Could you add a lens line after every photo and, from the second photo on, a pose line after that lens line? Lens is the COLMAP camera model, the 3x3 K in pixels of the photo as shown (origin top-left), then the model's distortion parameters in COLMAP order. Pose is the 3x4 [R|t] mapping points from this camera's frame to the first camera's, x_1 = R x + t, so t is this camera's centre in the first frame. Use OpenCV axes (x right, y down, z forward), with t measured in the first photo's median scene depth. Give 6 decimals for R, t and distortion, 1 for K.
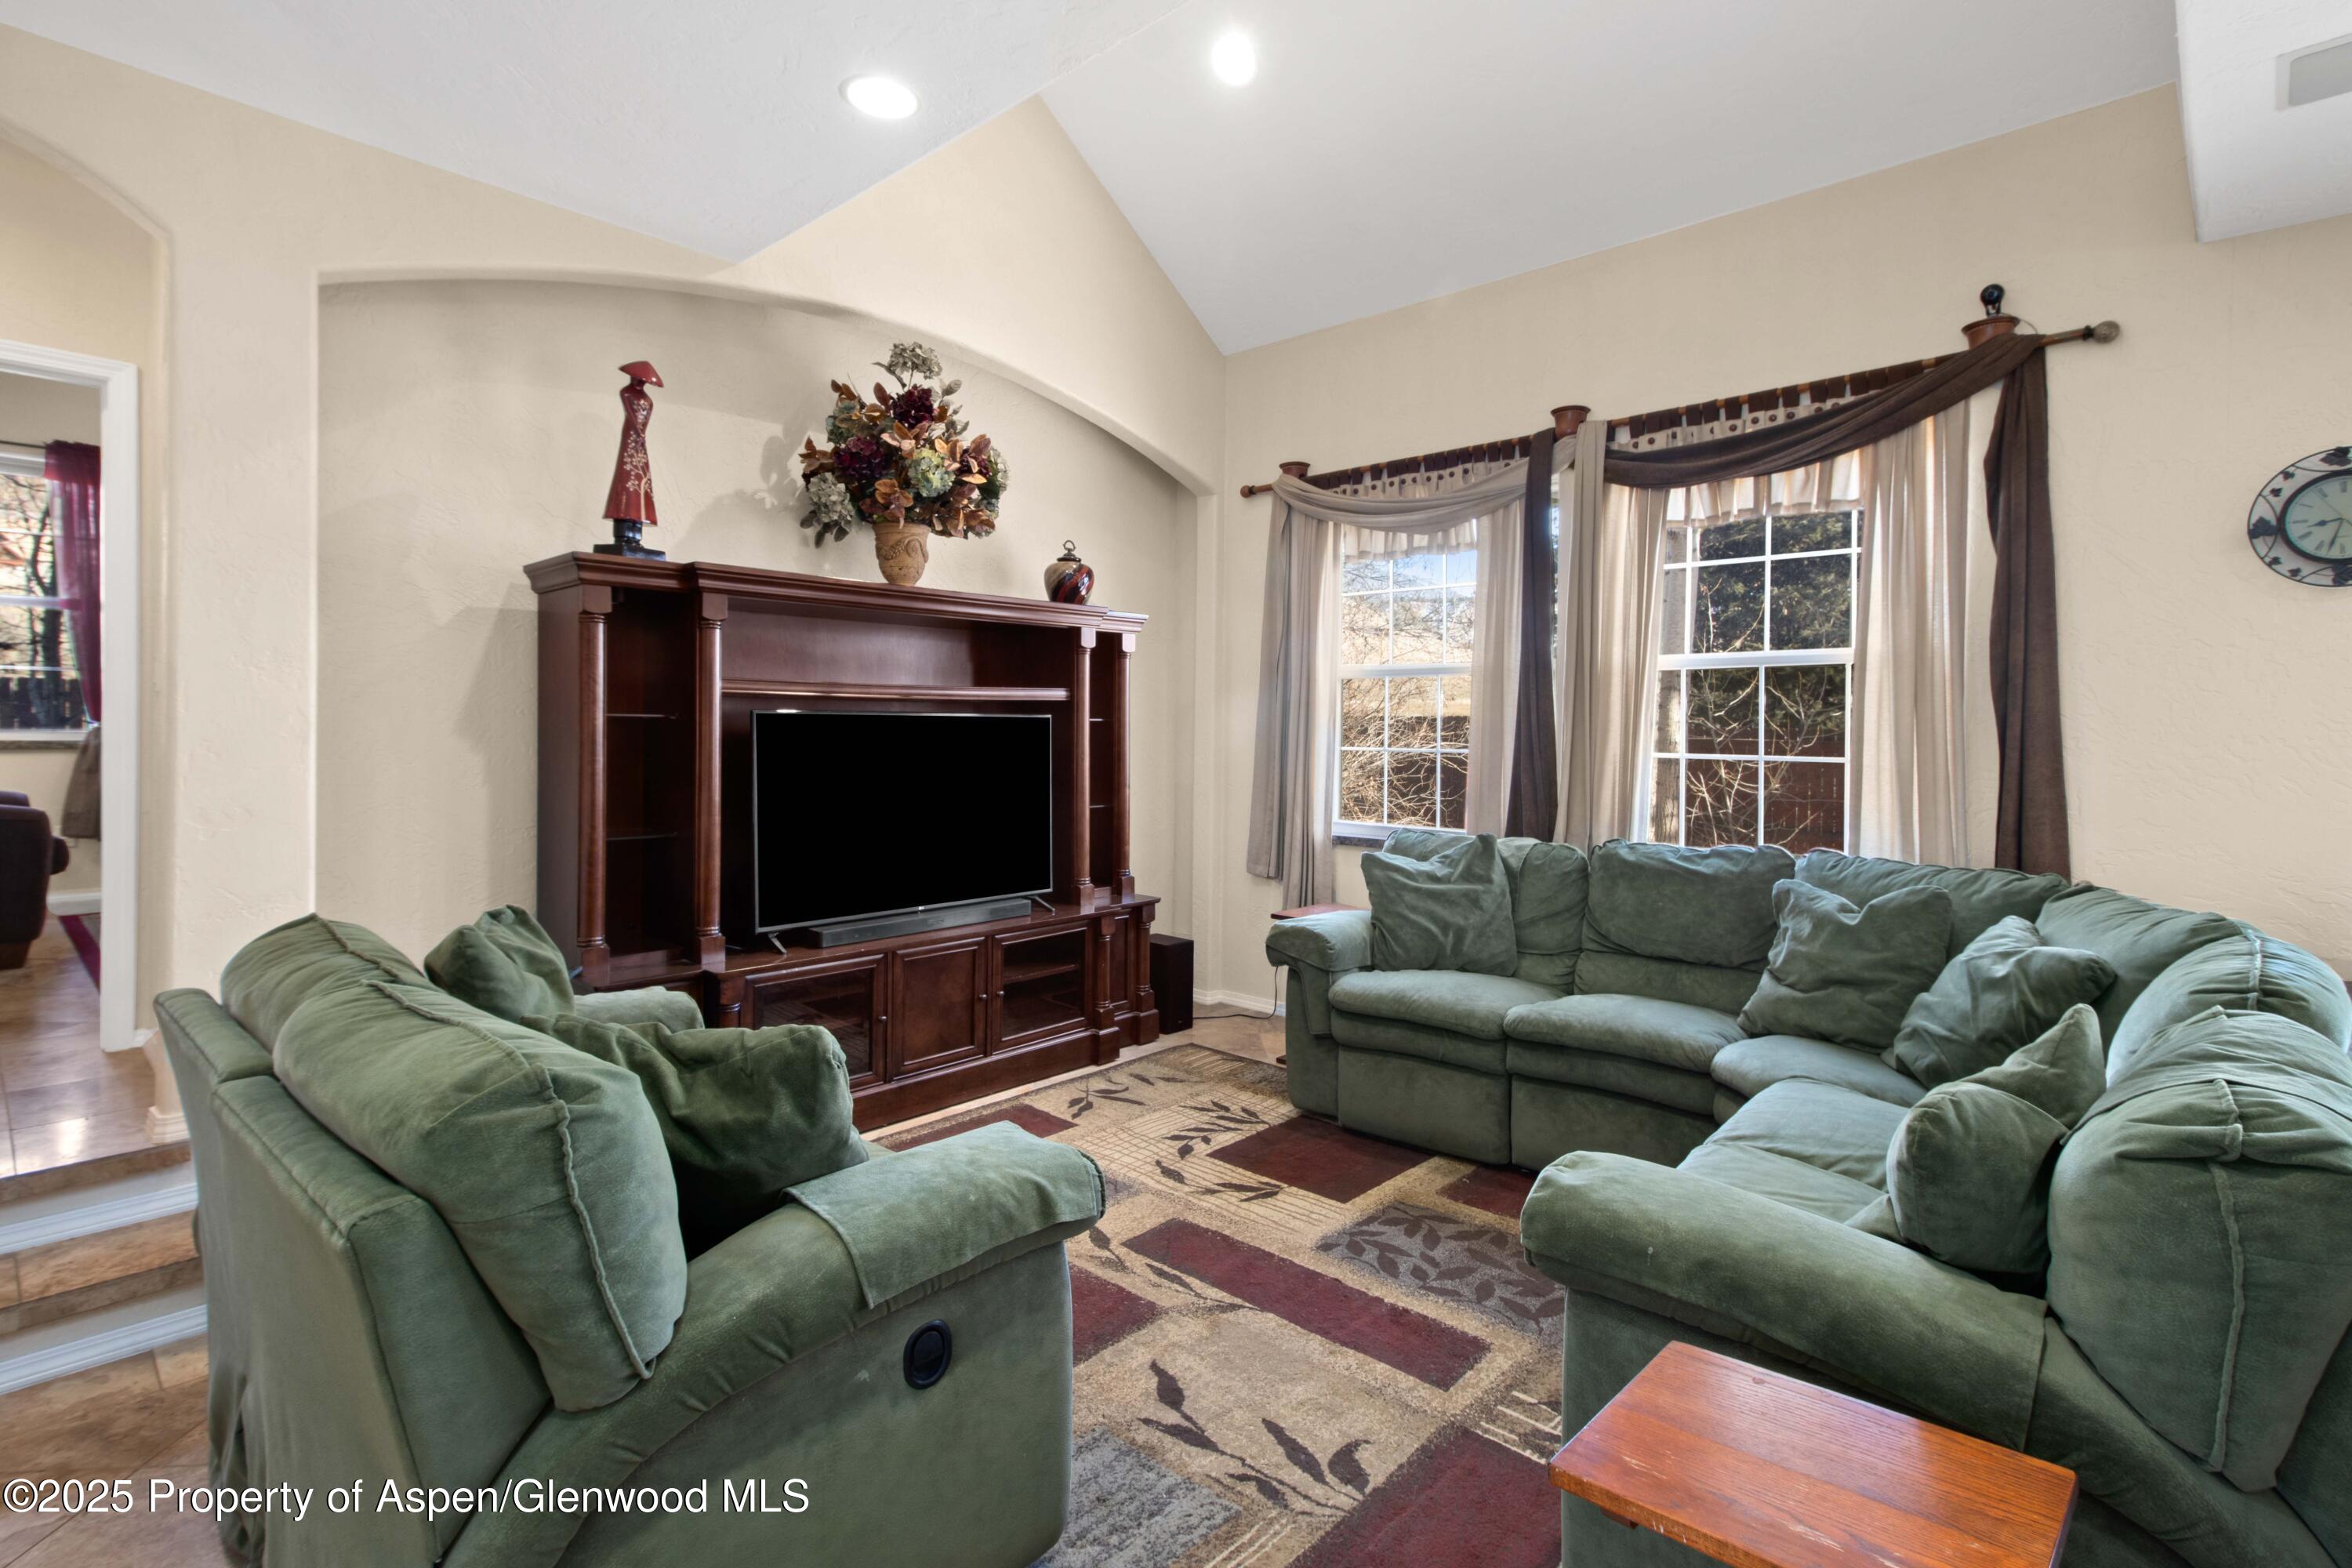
lens RADIAL K [[1152.7, 0, 1170.8], [0, 1152.7, 729.9], [0, 0, 1]] dist [0.007268, 0.000522]
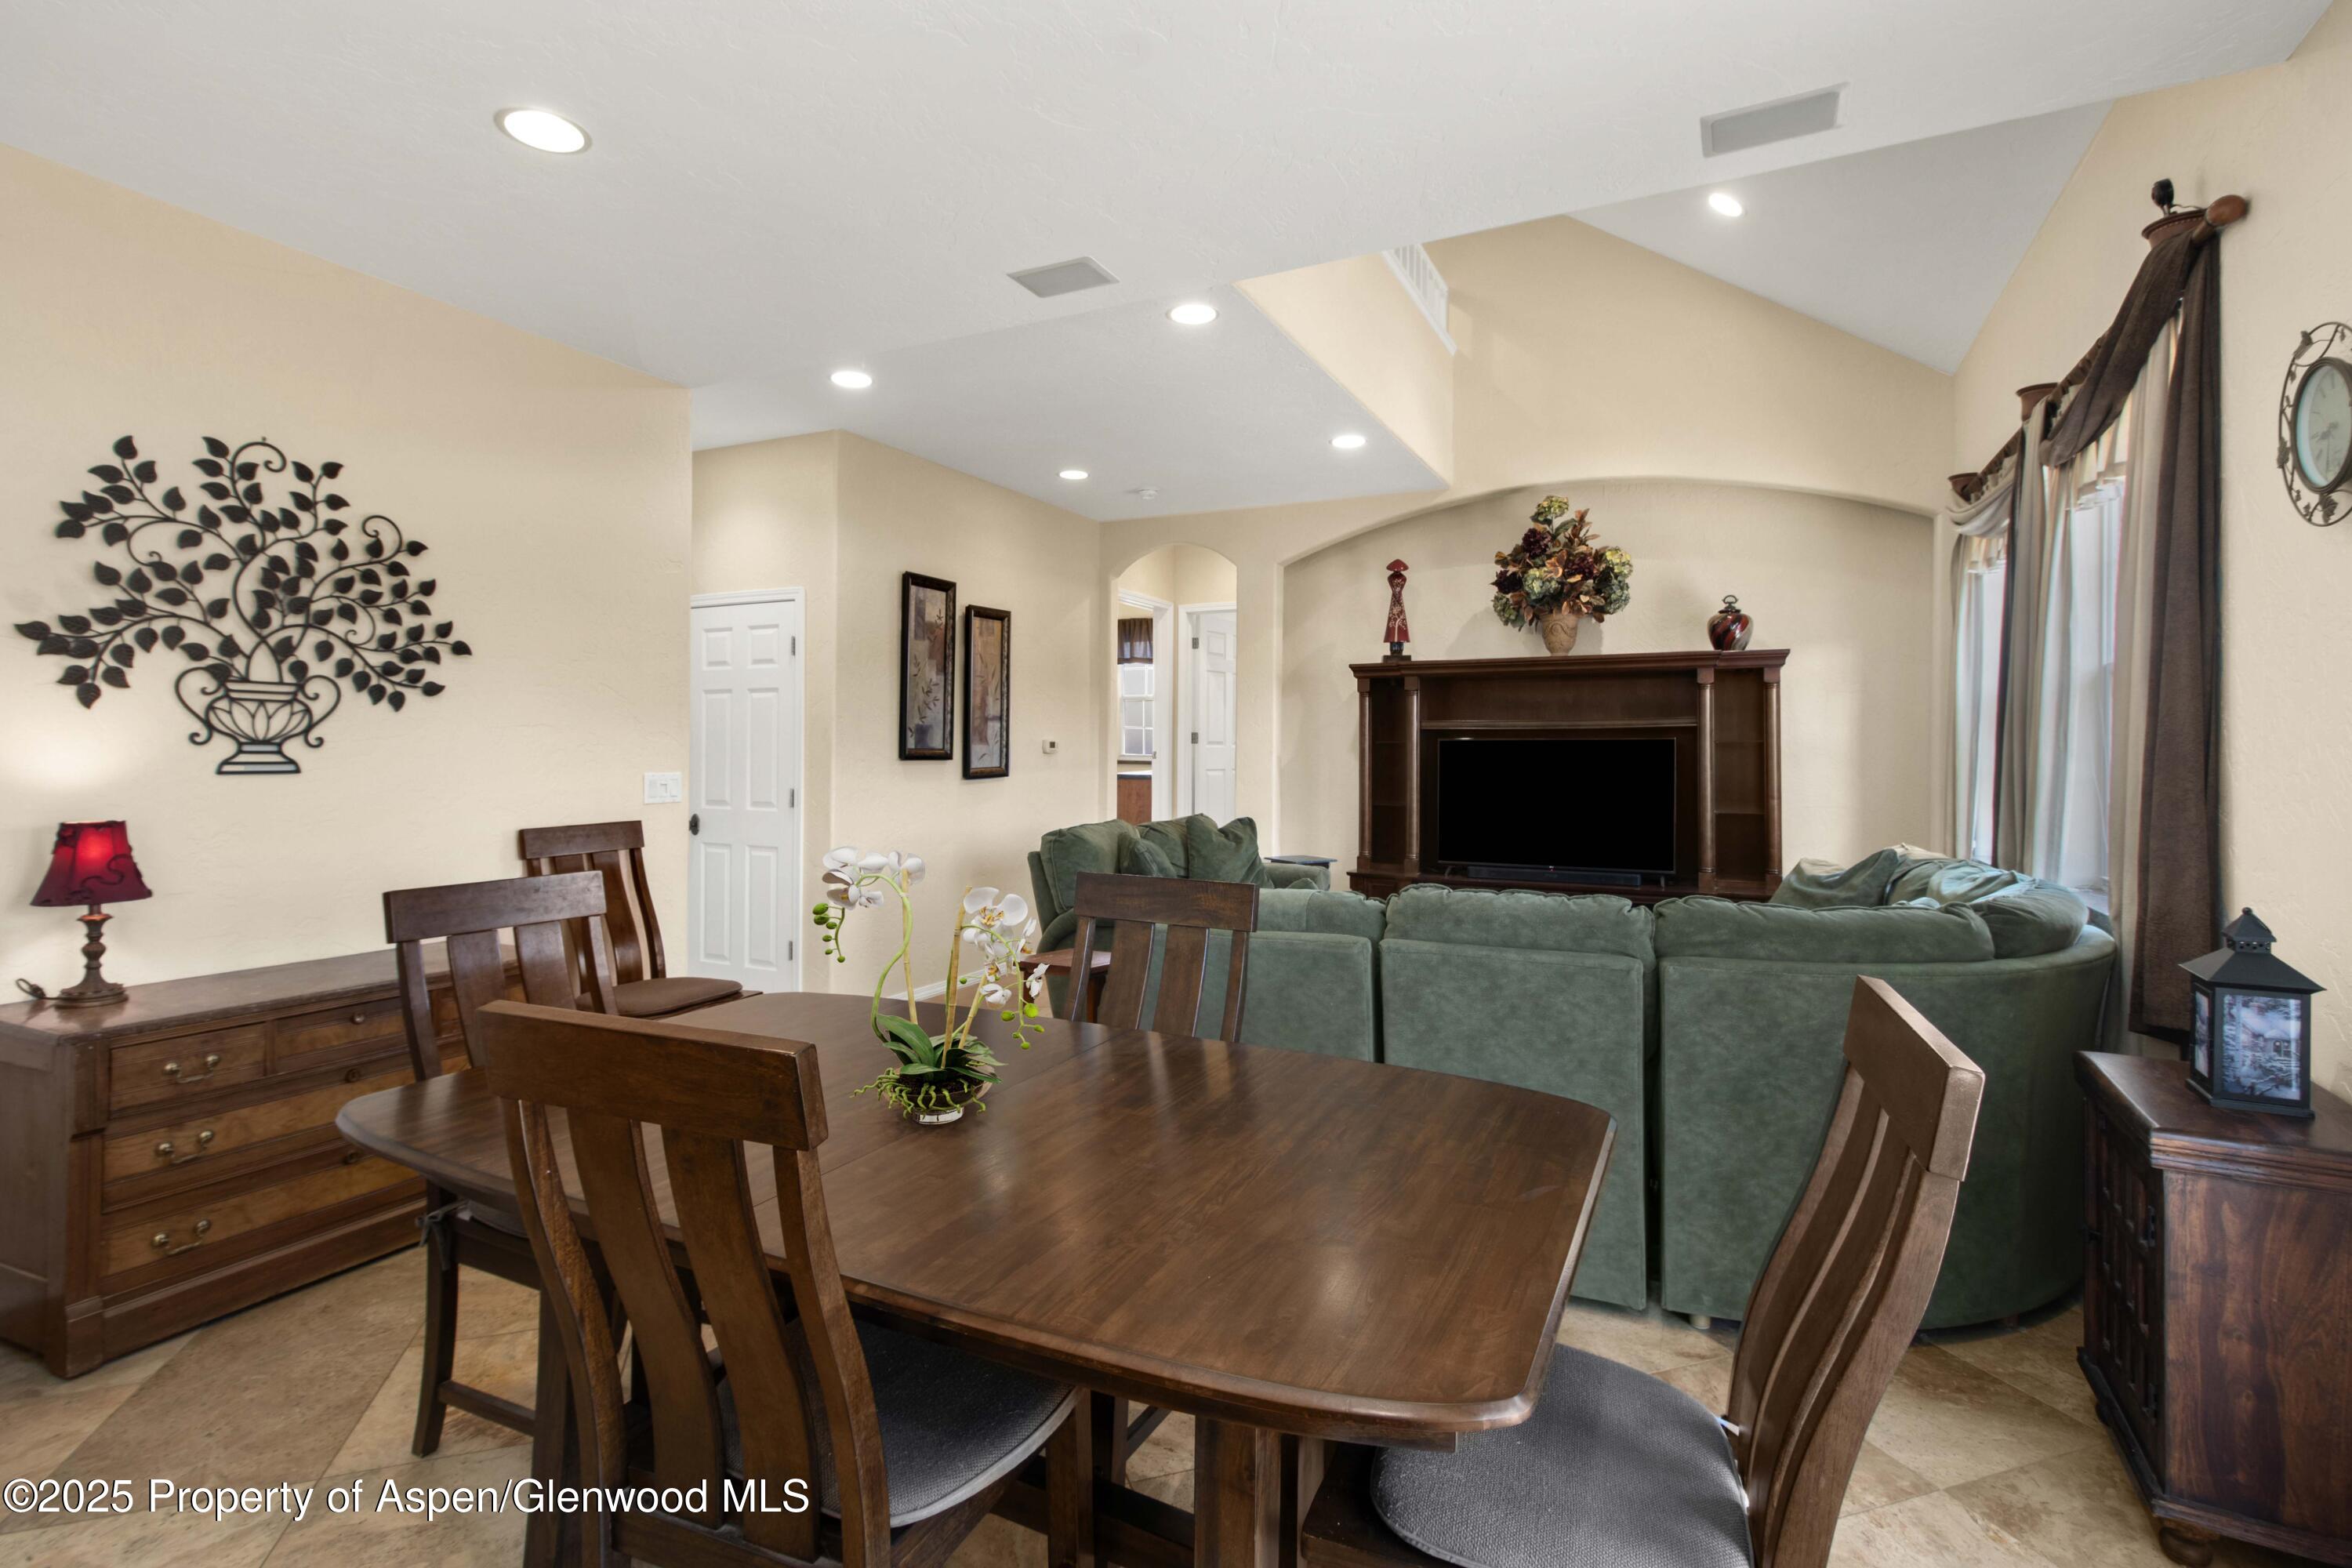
lens RADIAL K [[1152.7, 0, 1170.8], [0, 1152.7, 729.9], [0, 0, 1]] dist [0.007268, 0.000522]
pose [[0.258428, -0.020388, -0.965815, 1.298667], [-0.002870, 0.999757, -0.021873, 0.010089], [0.966026, 0.008425, 0.258307, 0.133366]]
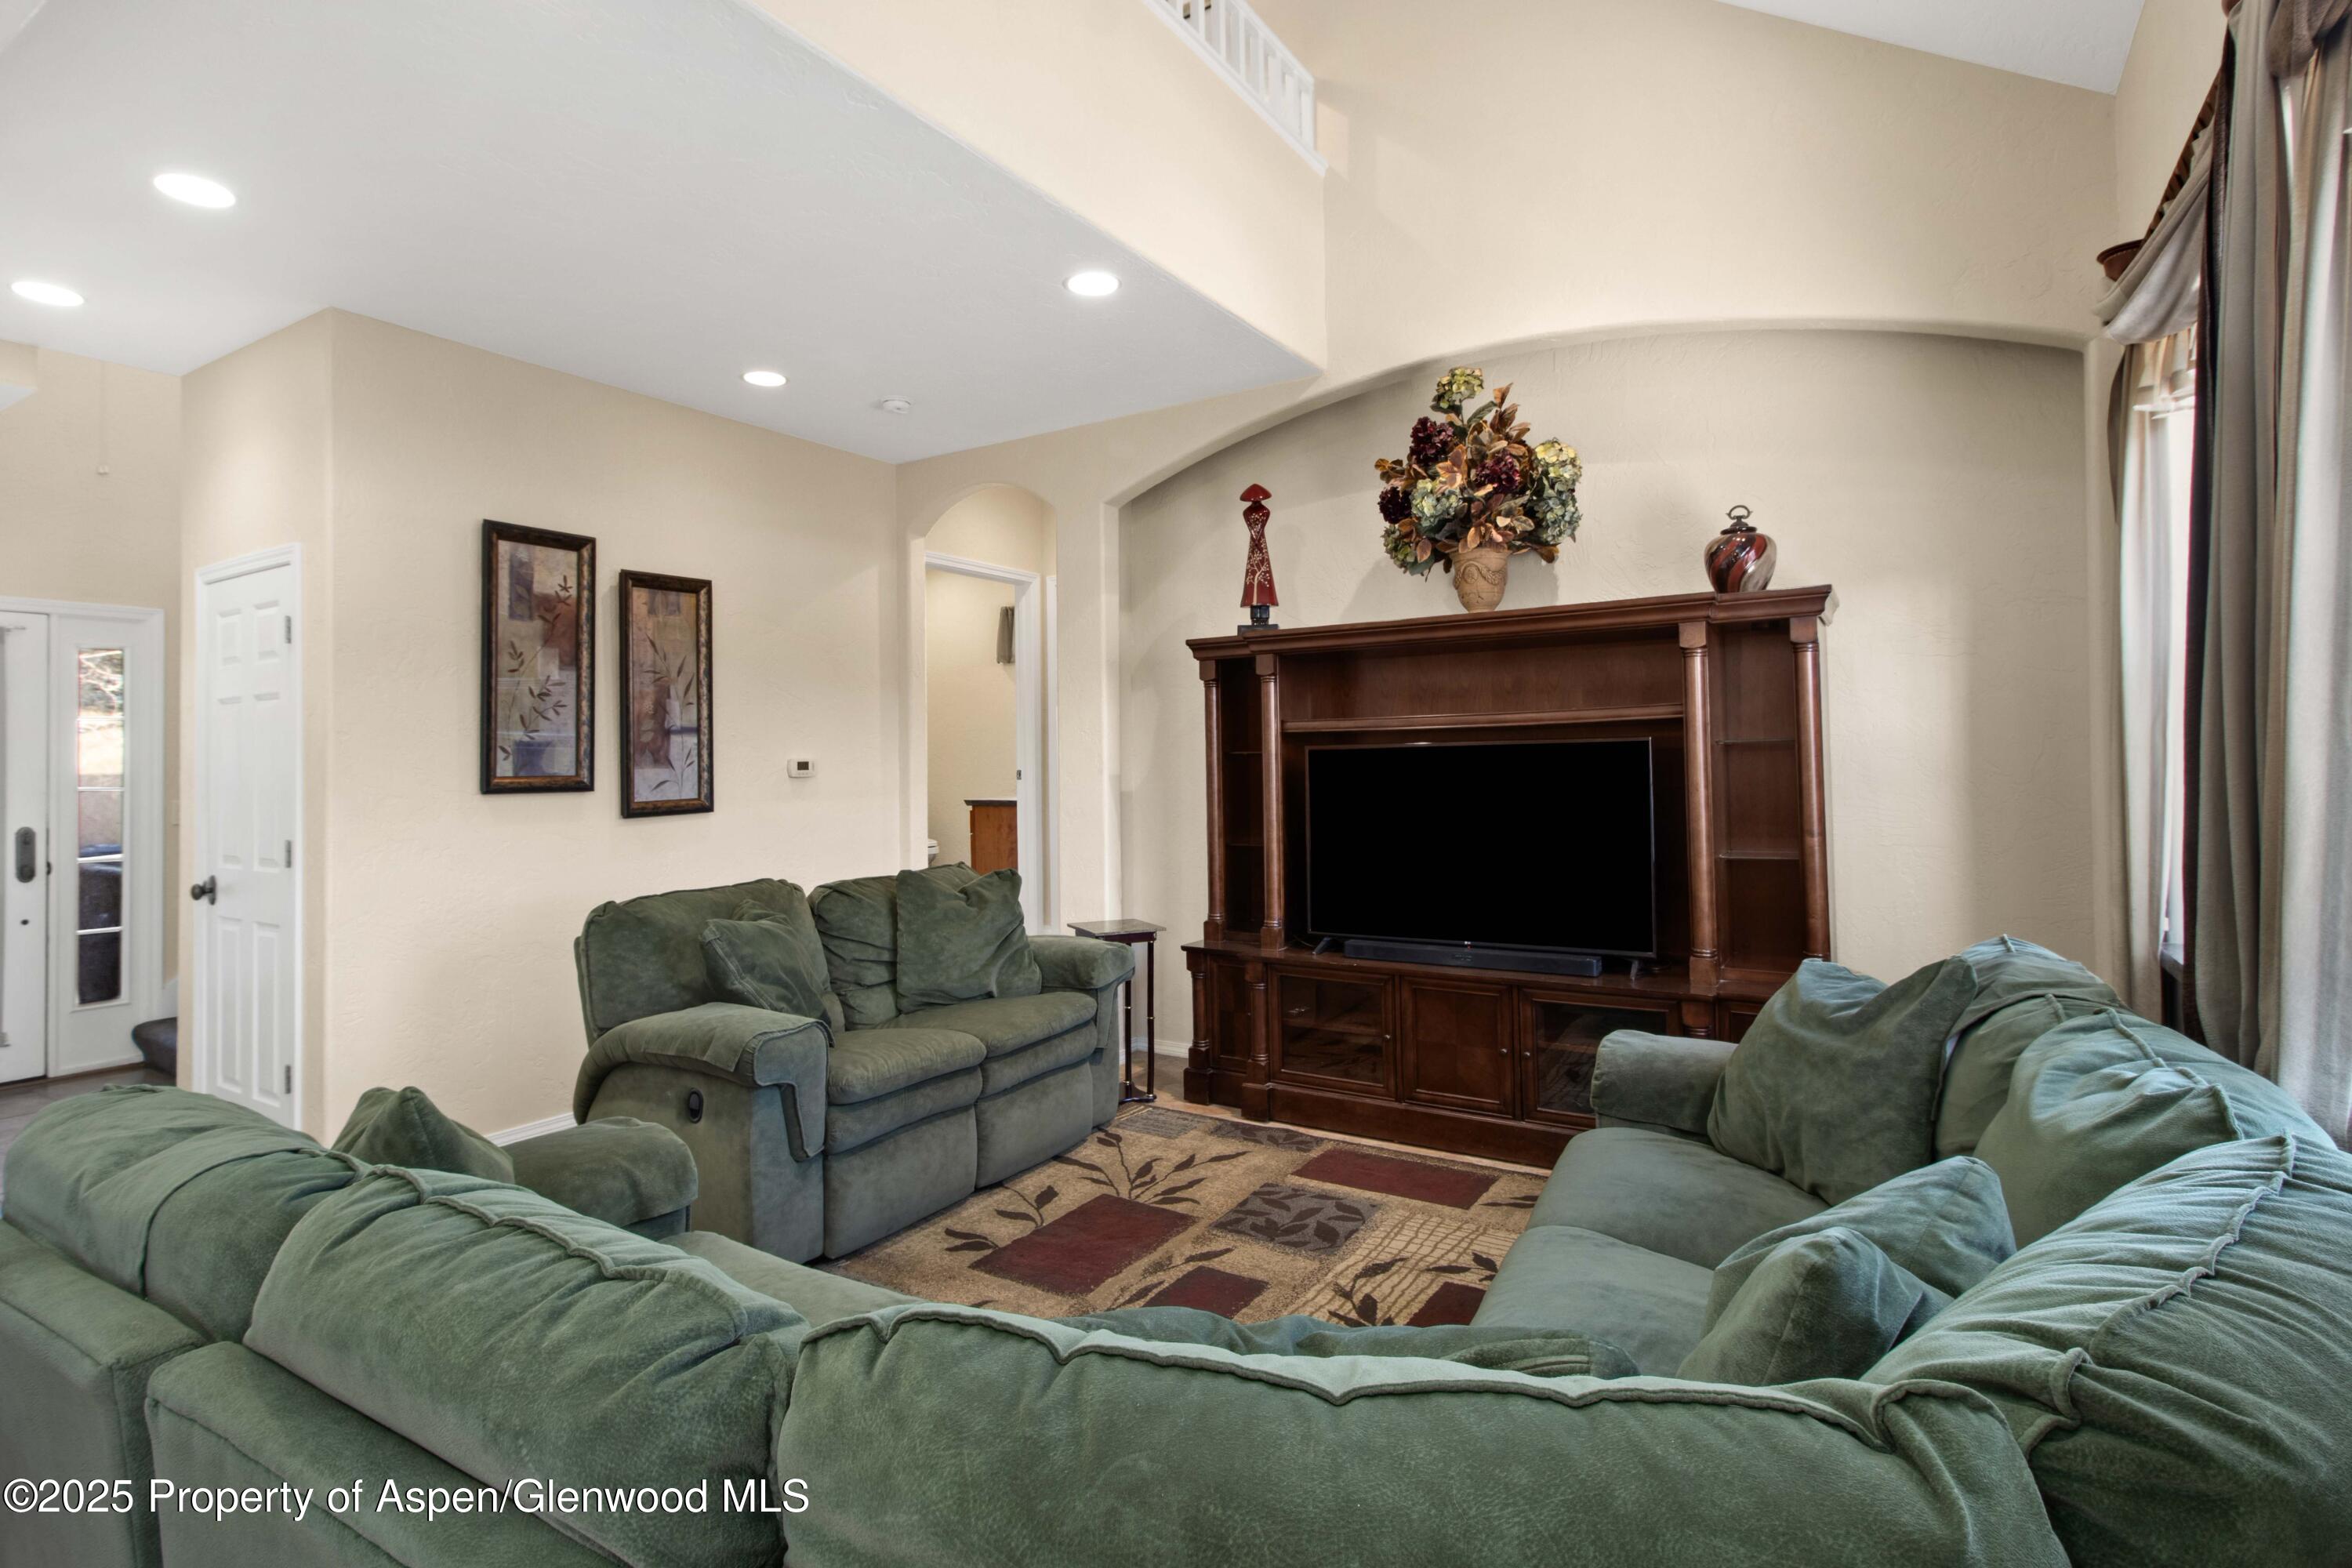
lens RADIAL K [[1190.9, 0, 1178.4], [0, 1190.9, 727.6], [0, 0, 1]] dist [0.006071, -0.000099]
pose [[0.151752, -0.036684, -0.987738, 0.858003], [0.016013, 0.999271, -0.034652, 0.004552], [0.988289, -0.010558, 0.152229, 0.698877]]
